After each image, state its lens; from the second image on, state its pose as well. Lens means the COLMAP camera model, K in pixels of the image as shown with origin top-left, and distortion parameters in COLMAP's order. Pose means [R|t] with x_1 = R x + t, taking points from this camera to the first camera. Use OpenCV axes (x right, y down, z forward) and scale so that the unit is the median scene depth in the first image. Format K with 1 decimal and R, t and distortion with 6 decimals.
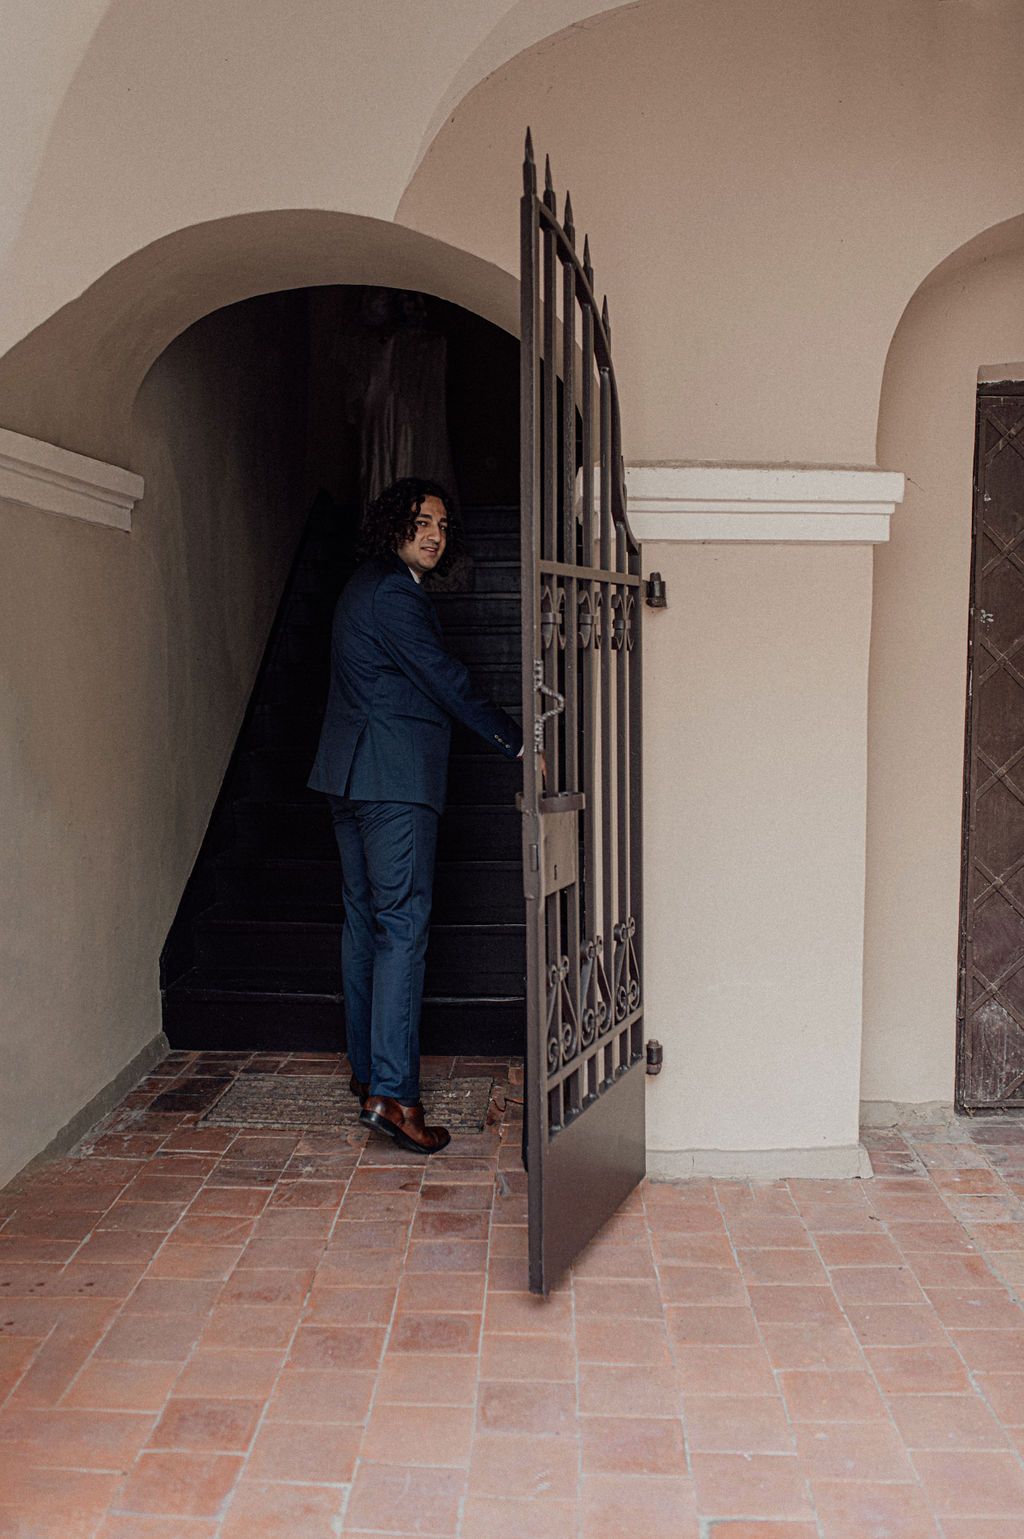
lens RADIAL K [[1416.4, 0, 514.3], [0, 1416.4, 782.8], [0, 0, 1]] dist [0.002109, 0.023693]
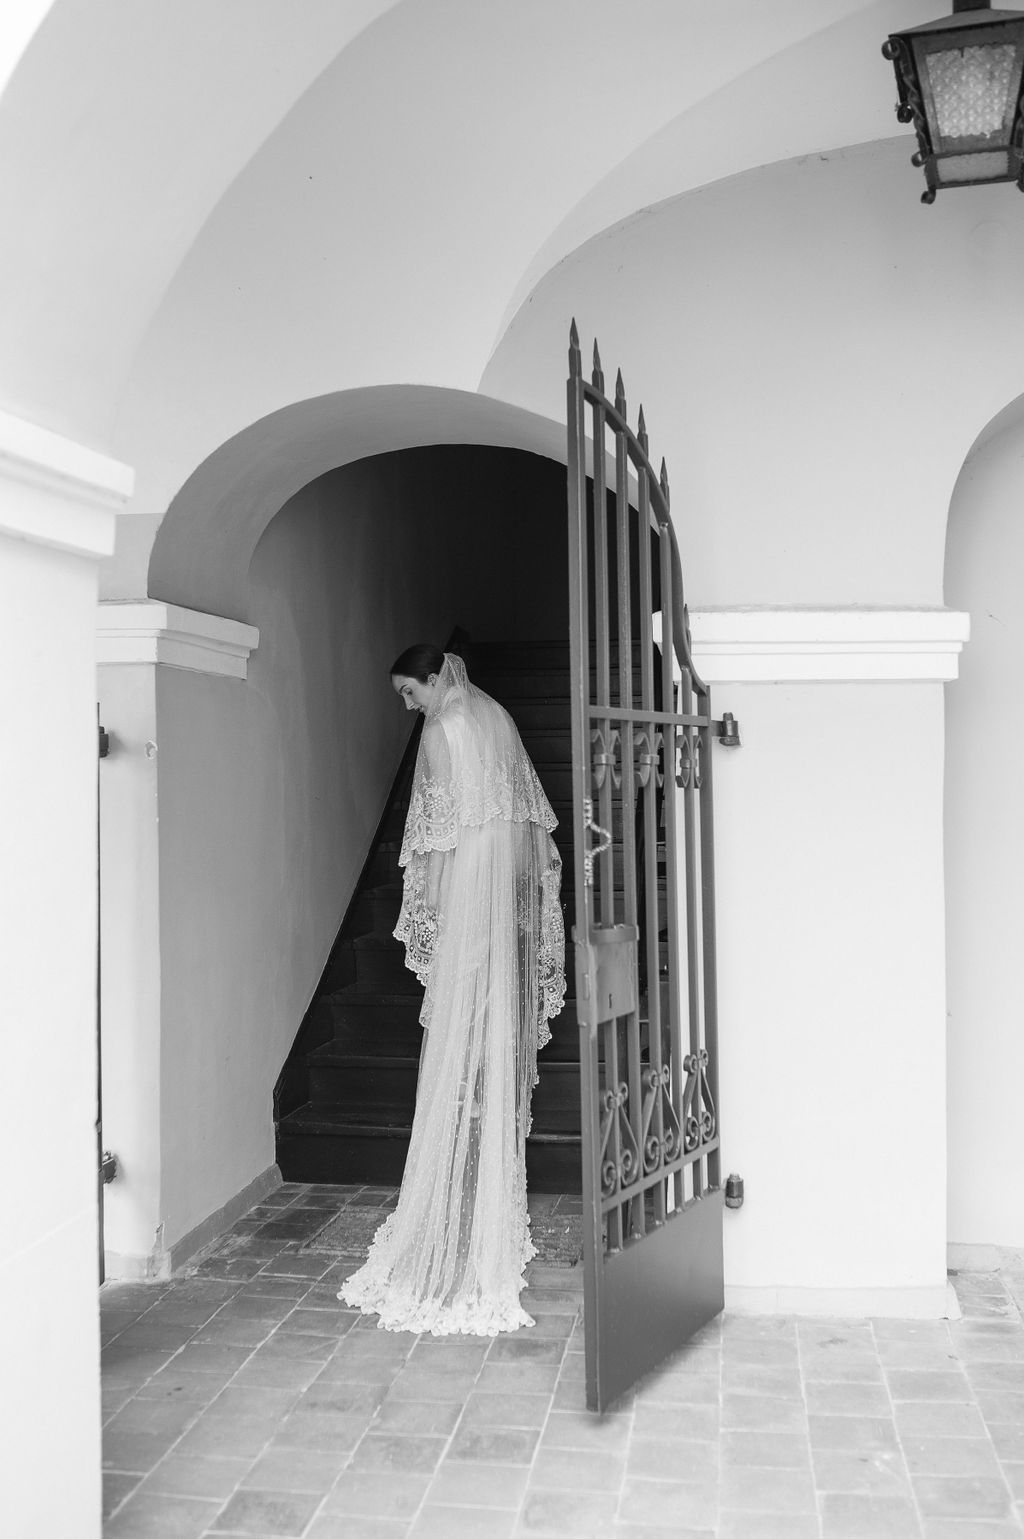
lens RADIAL K [[1492.3, 0, 512.1], [0, 1492.3, 808.9], [0, 0, 1]] dist [-0.041875, 0.078303]
pose [[0.993294, -0.008062, -0.115338, 0.077426], [-0.000859, 0.997024, -0.077088, 0.006074], [0.115616, 0.076670, 0.990331, -0.099849]]
